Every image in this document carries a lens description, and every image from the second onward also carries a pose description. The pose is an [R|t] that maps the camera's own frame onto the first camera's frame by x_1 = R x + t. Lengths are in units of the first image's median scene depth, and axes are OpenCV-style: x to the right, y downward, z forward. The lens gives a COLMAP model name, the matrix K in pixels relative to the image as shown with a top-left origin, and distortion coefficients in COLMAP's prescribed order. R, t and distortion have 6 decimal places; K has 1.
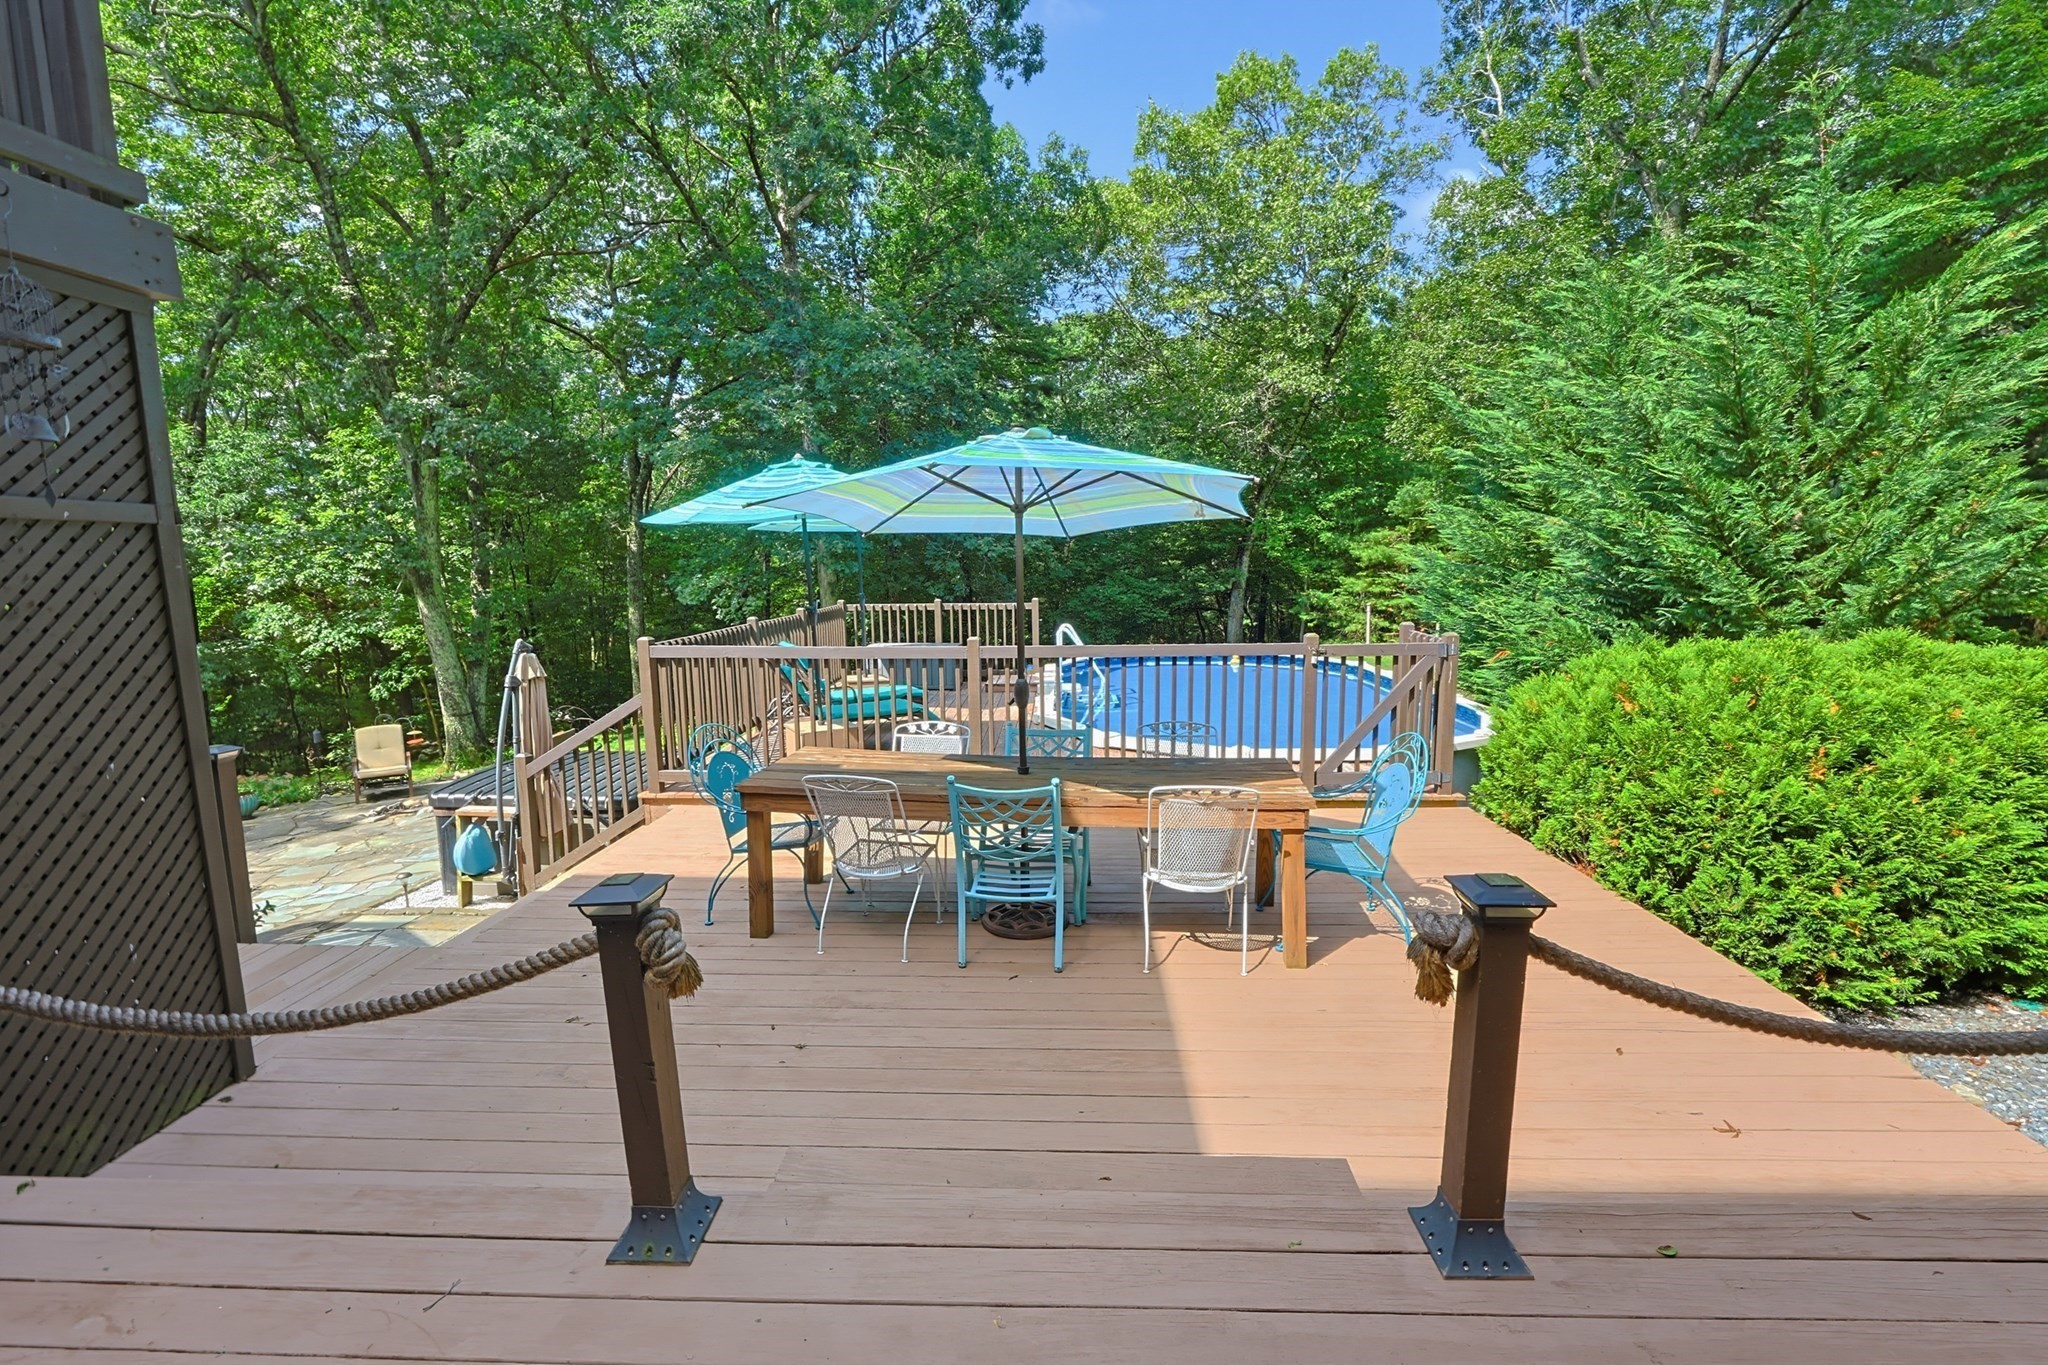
lens RADIAL K [[878.3, 0, 1024.0], [0, 878.3, 682.5], [0, 0, 1]] dist [0.021981, -0.012554]
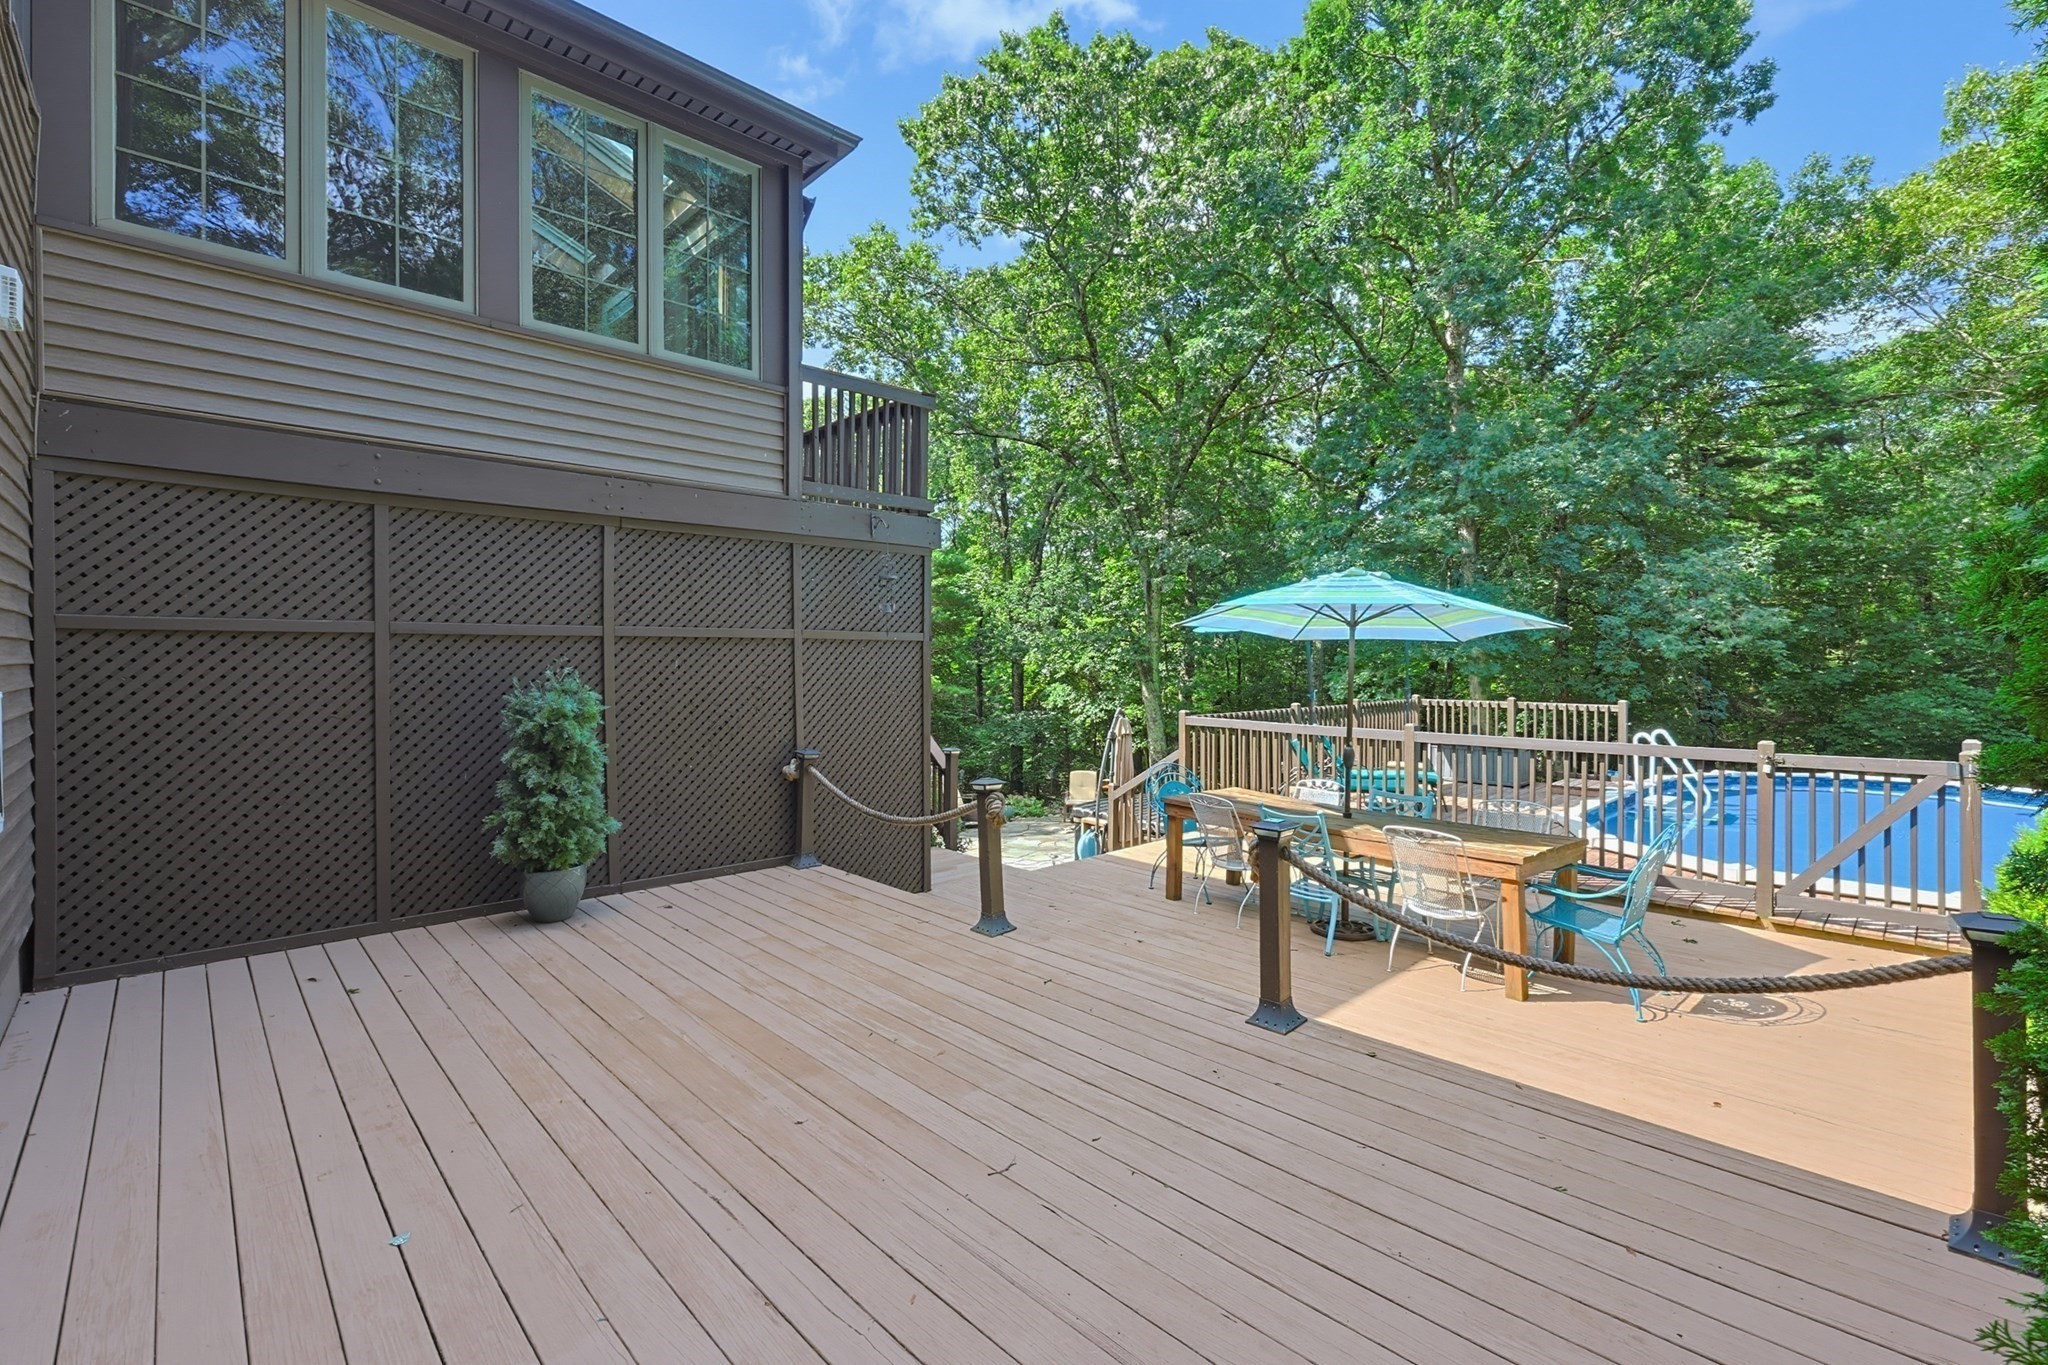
lens RADIAL K [[888.5, 0, 1024.0], [0, 888.5, 682.5], [0, 0, 1]] dist [-0.001572, -0.000003]
pose [[0.723245, 0.030162, -0.689933, 0.100375], [-0.104139, 0.992385, -0.065783, 0.006862], [0.682695, 0.119426, 0.720878, -0.059966]]
